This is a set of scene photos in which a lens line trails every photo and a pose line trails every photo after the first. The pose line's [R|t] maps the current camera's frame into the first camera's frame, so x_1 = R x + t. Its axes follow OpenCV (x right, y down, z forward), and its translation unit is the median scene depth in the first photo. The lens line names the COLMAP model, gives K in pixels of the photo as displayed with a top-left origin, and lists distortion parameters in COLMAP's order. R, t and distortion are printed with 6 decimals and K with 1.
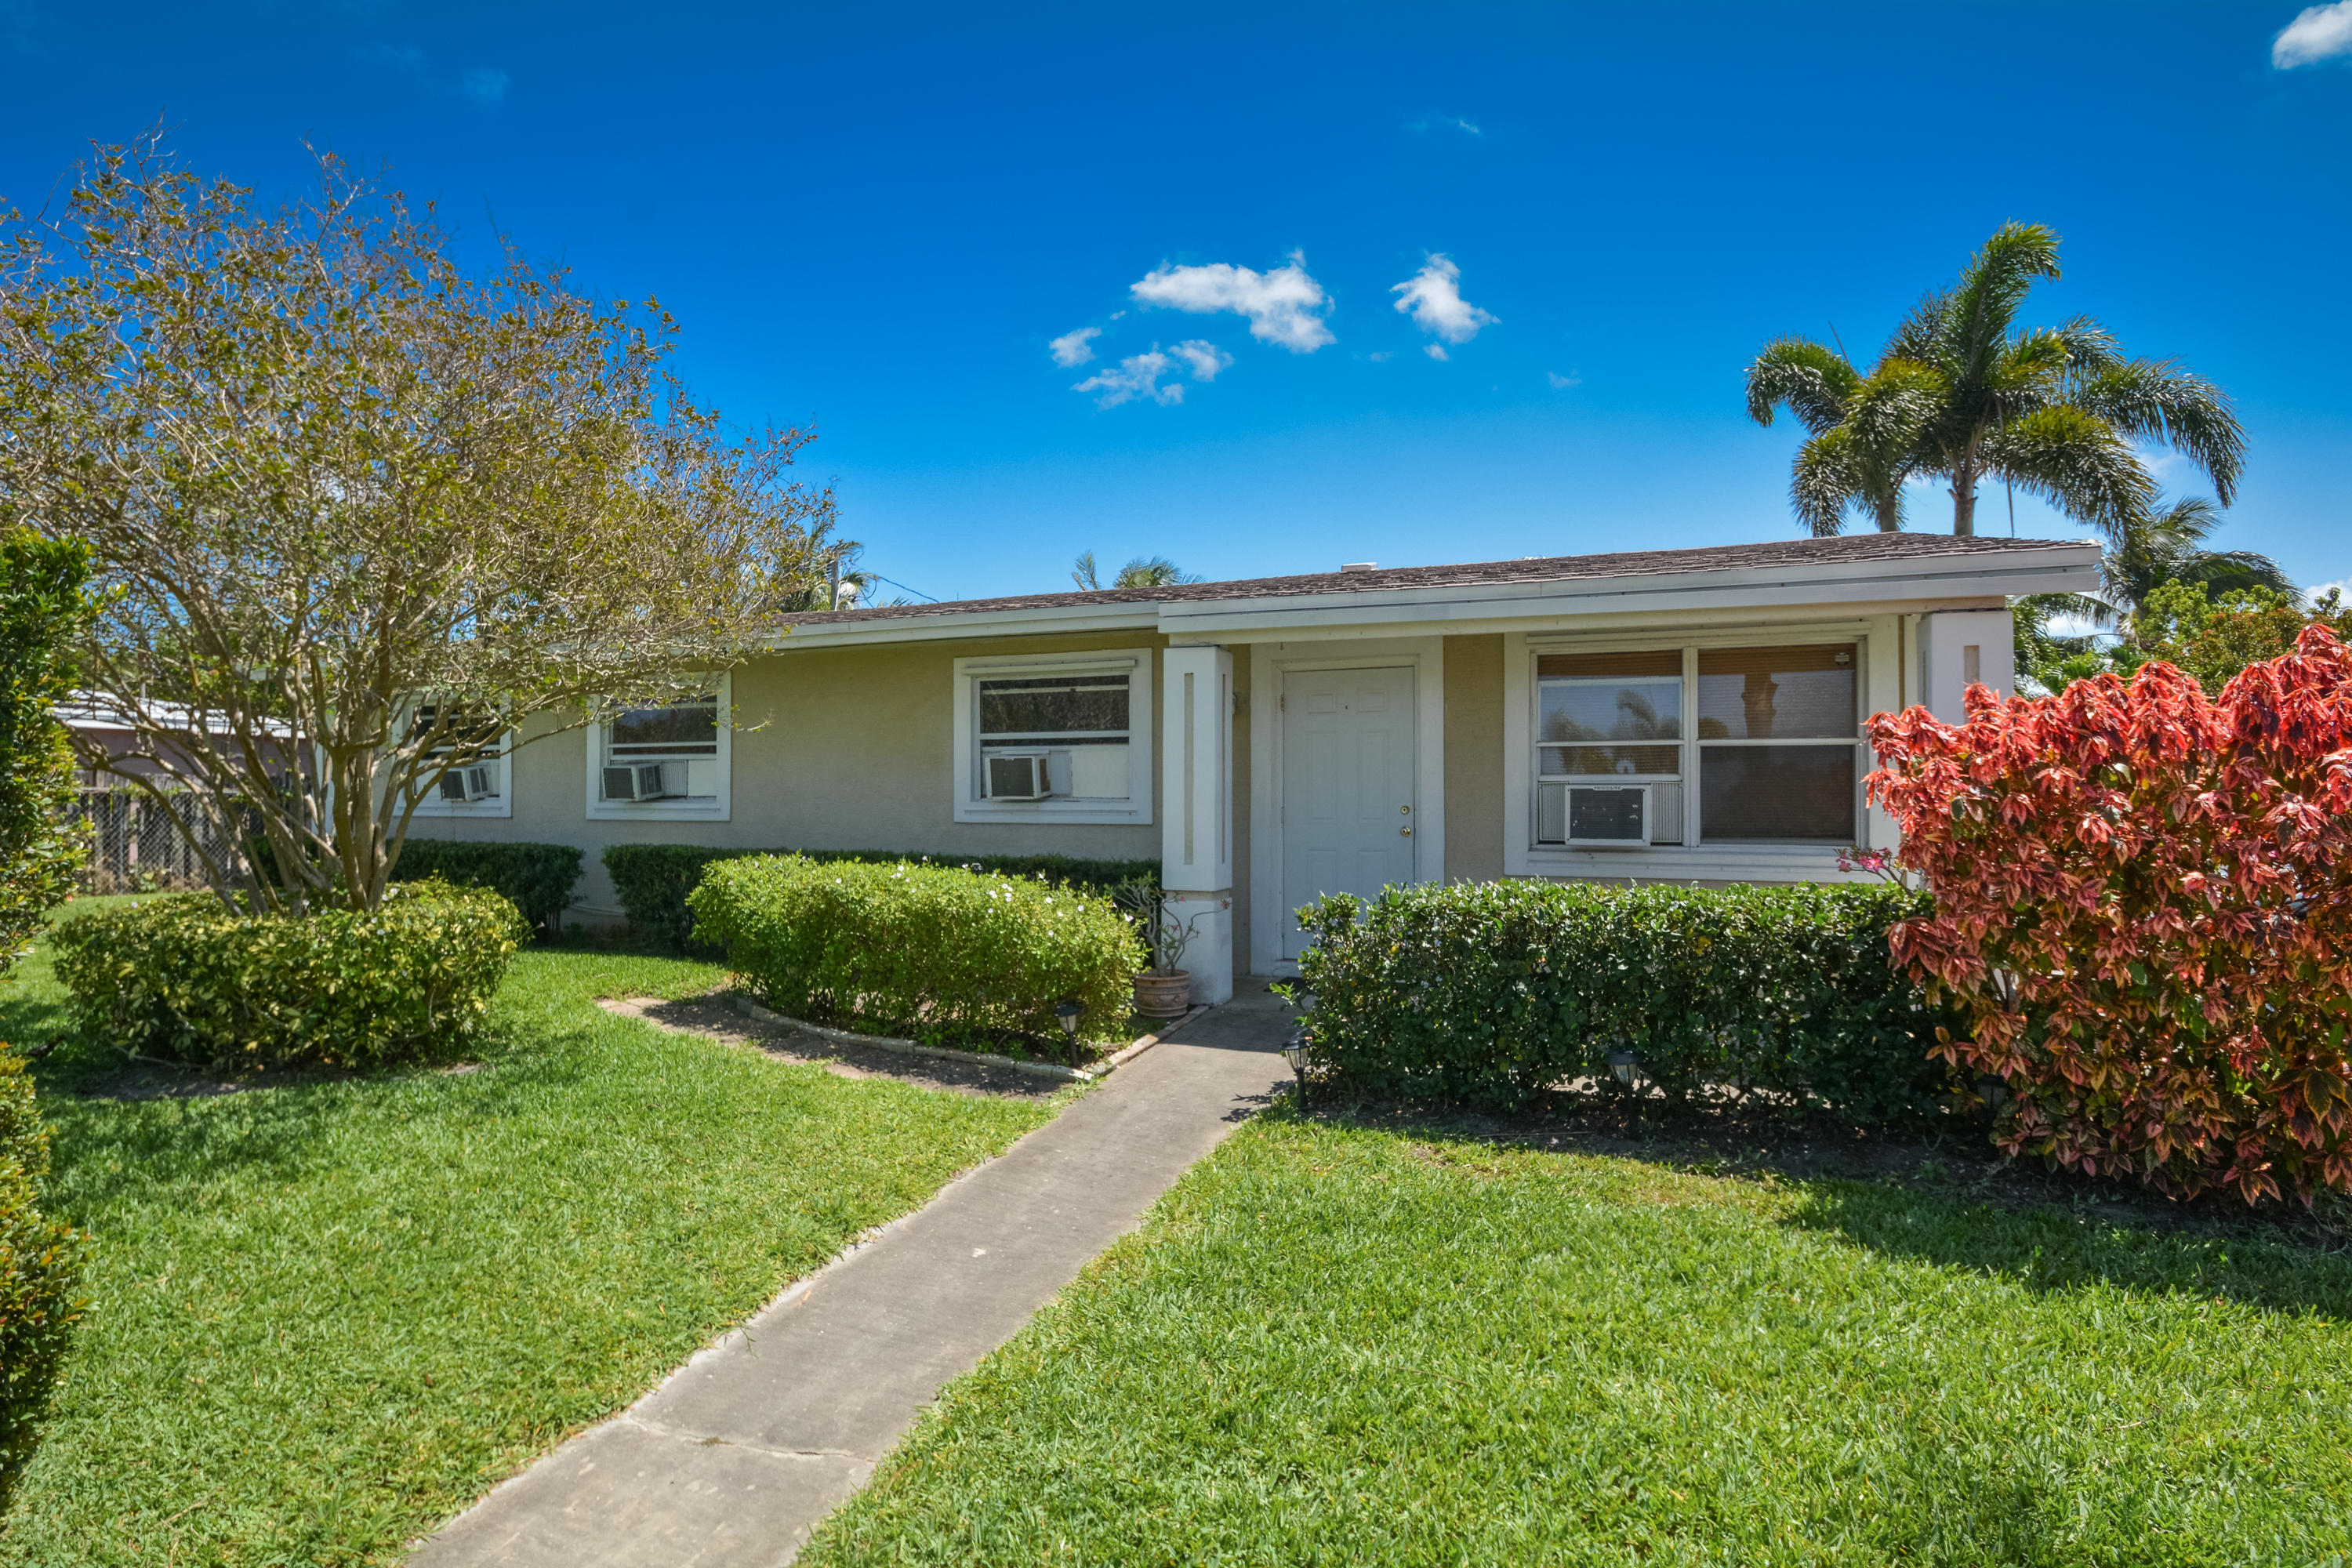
lens RADIAL K [[1277.5, 0, 1171.2], [0, 1277.5, 793.4], [0, 0, 1]] dist [-0.035949, -0.004039]
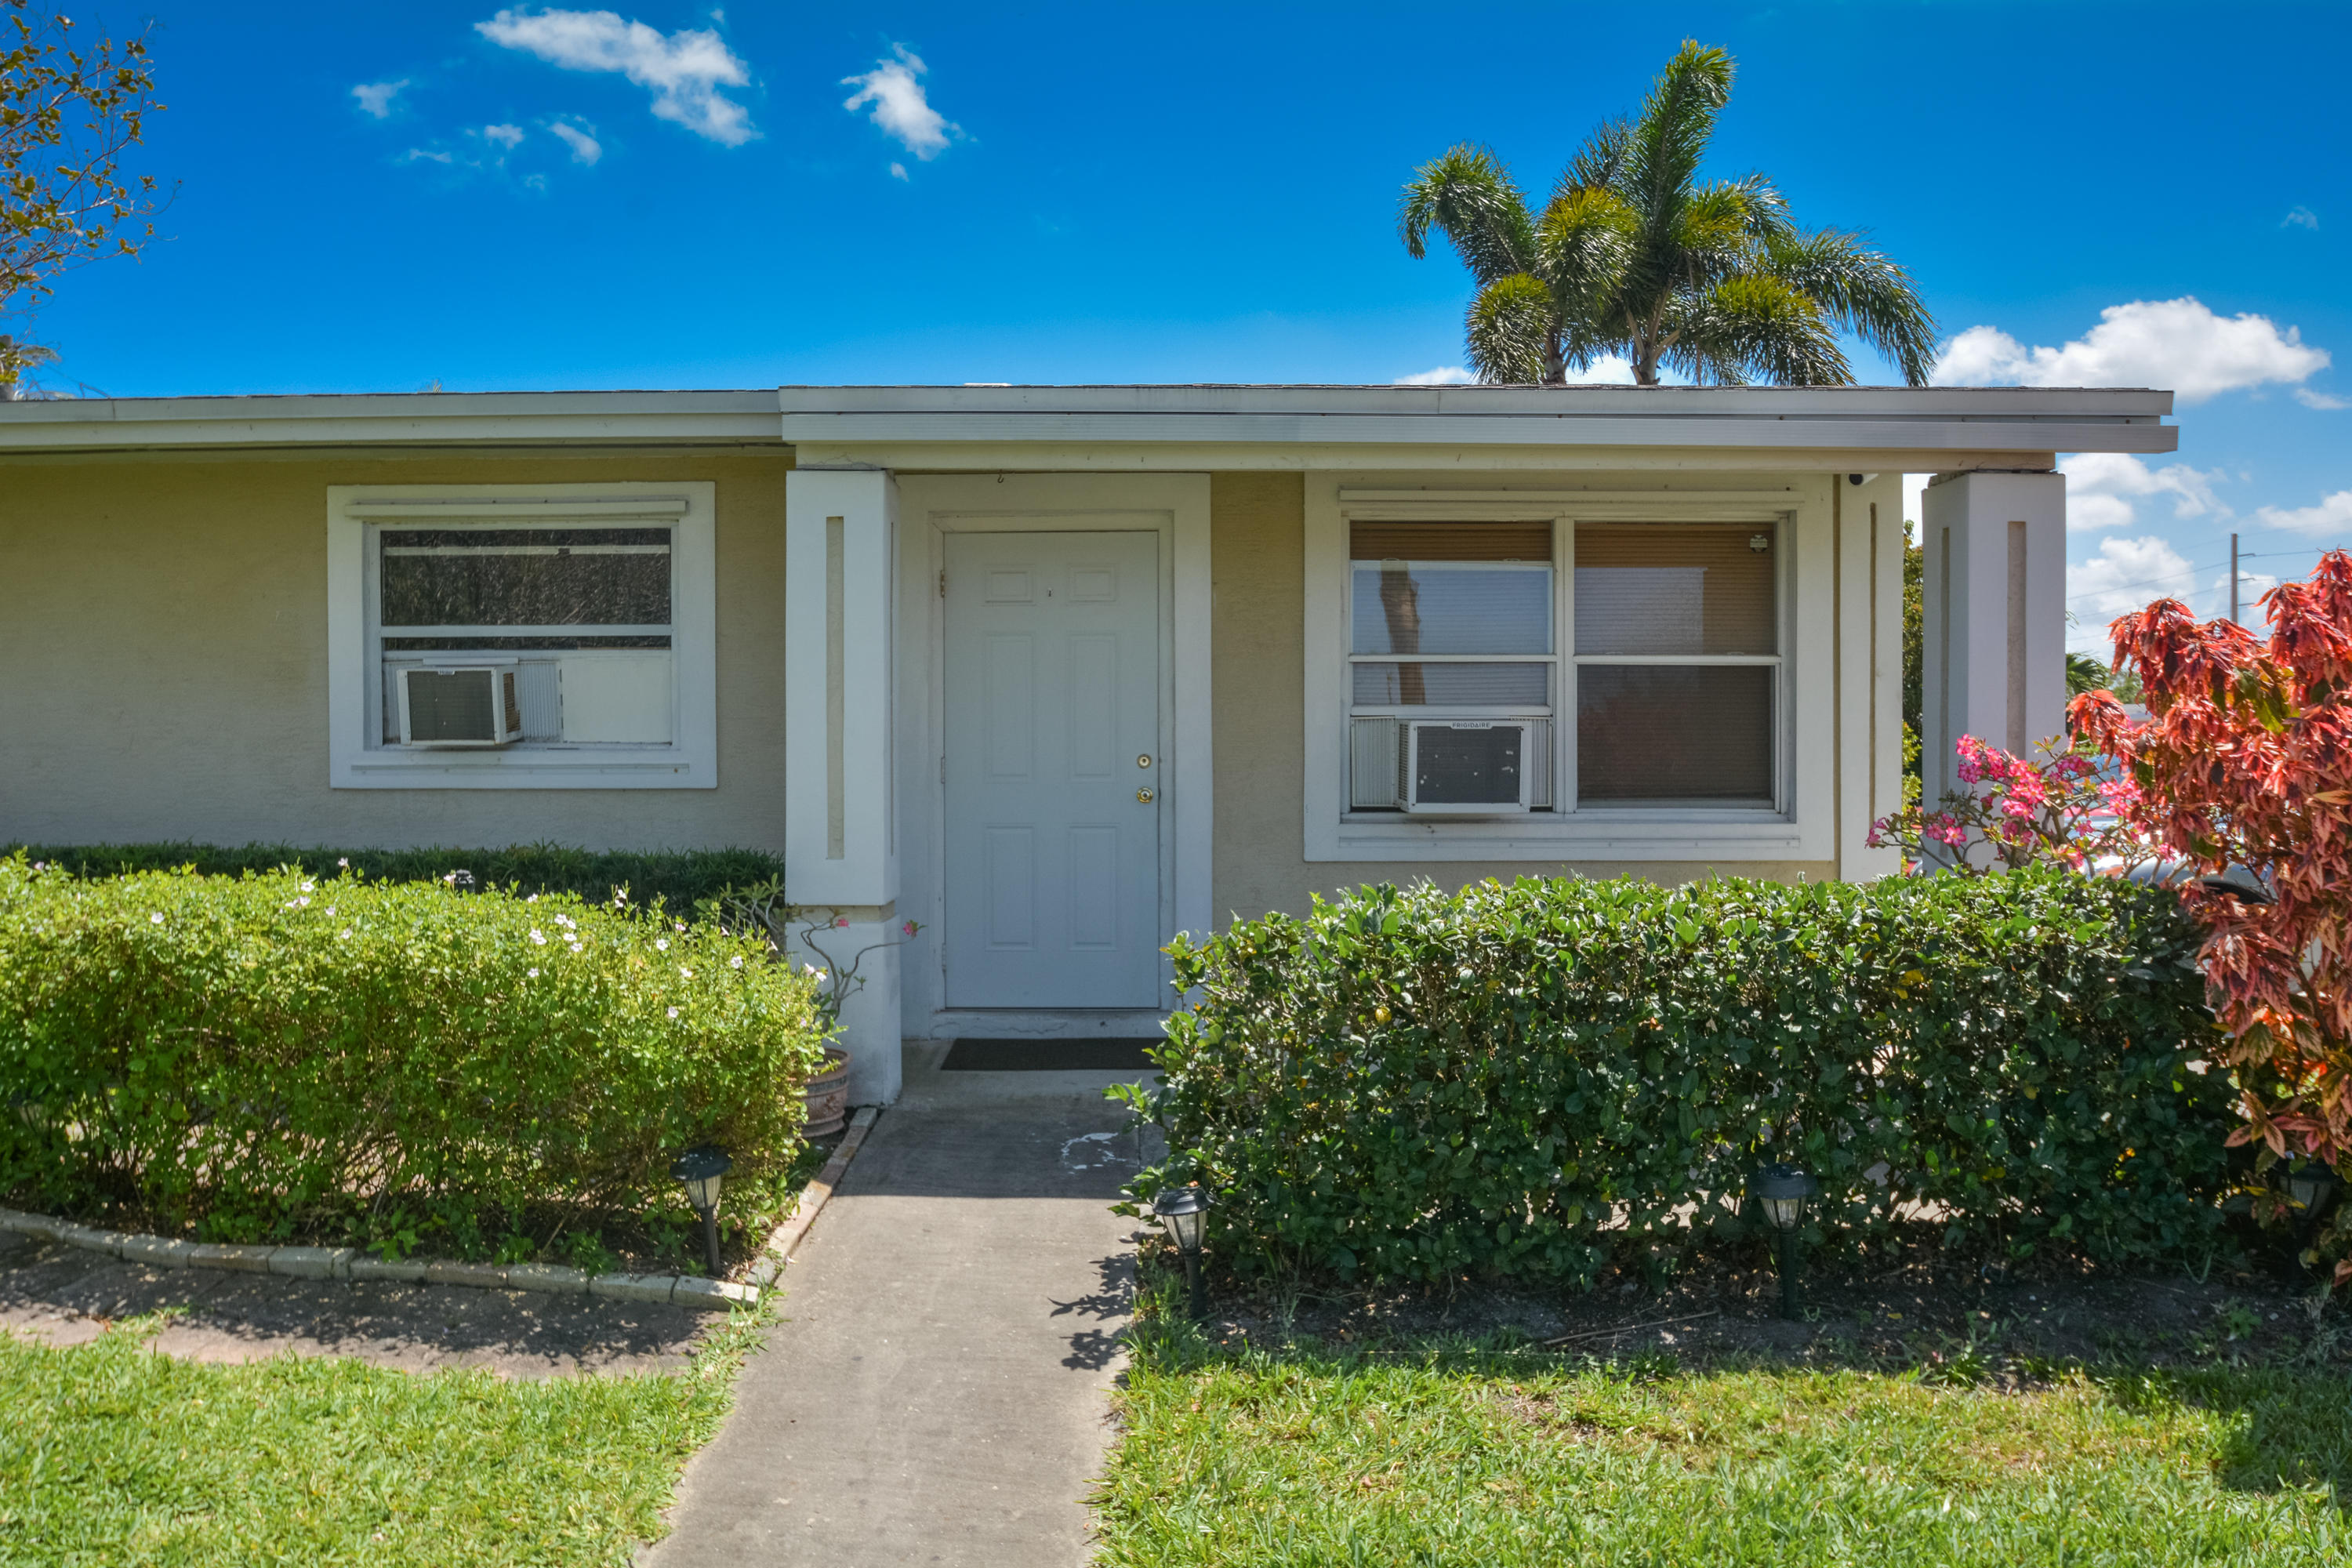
lens RADIAL K [[1658.7, 0, 1186.0], [0, 1658.7, 783.5], [0, 0, 1]] dist [-0.045899, 0.008812]
pose [[0.929311, -0.009941, 0.369165, -0.106584], [0.001349, 0.999722, 0.023524, 0.005428], [-0.369297, -0.021363, 0.929066, 0.255422]]
